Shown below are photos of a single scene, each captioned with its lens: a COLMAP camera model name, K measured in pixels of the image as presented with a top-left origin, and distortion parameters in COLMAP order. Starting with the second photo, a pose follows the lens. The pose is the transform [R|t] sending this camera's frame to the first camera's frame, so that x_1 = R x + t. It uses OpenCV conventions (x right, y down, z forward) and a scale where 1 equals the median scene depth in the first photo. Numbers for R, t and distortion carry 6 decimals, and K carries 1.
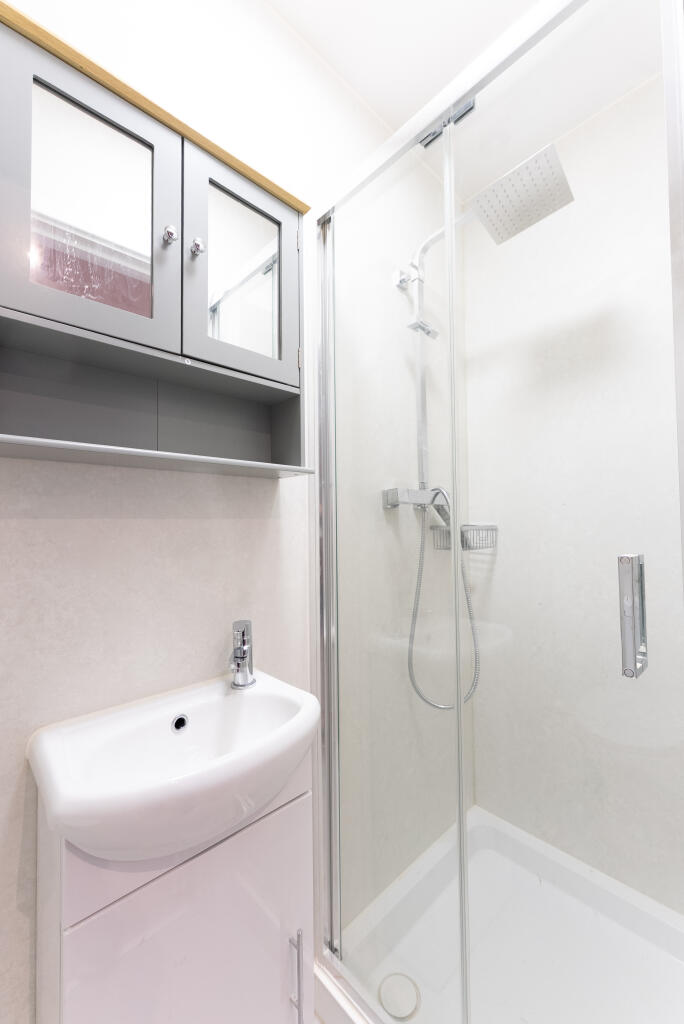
lens RADIAL K [[409.9, 0, 342.0], [0, 409.9, 512.0], [0, 0, 1]] dist [0.000949, -0.000094]
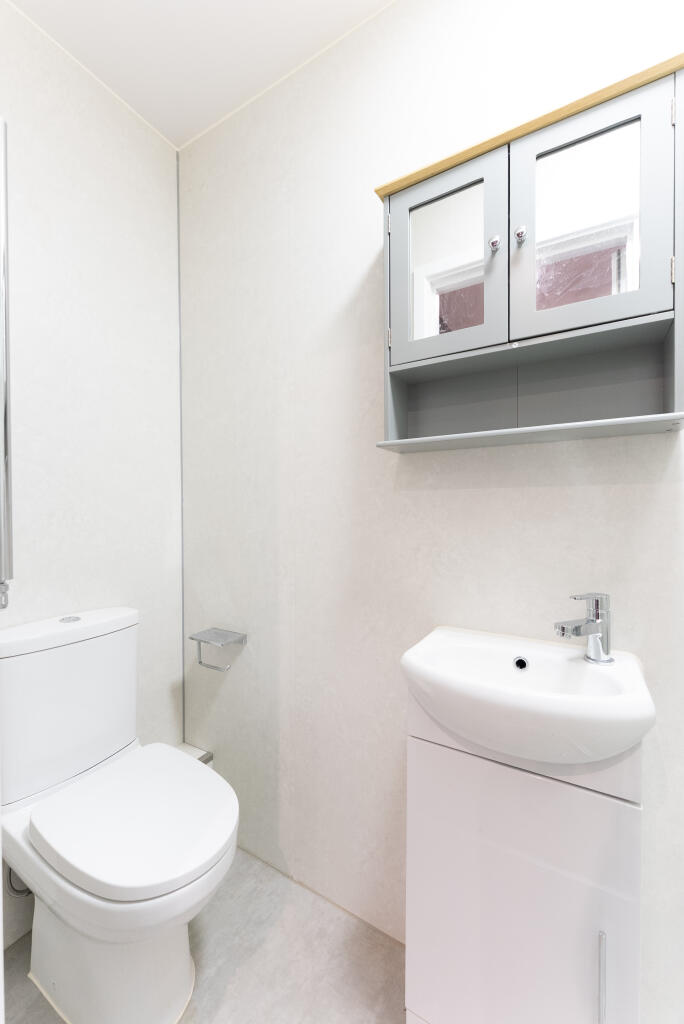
lens RADIAL K [[409.9, 0, 342.0], [0, 409.9, 512.0], [0, 0, 1]] dist [0.000949, -0.000094]
pose [[0.276690, 0.017664, -0.960797, 0.555093], [0.029542, 0.999202, 0.026877, 0.043070], [0.960505, -0.035820, 0.275947, 0.211787]]
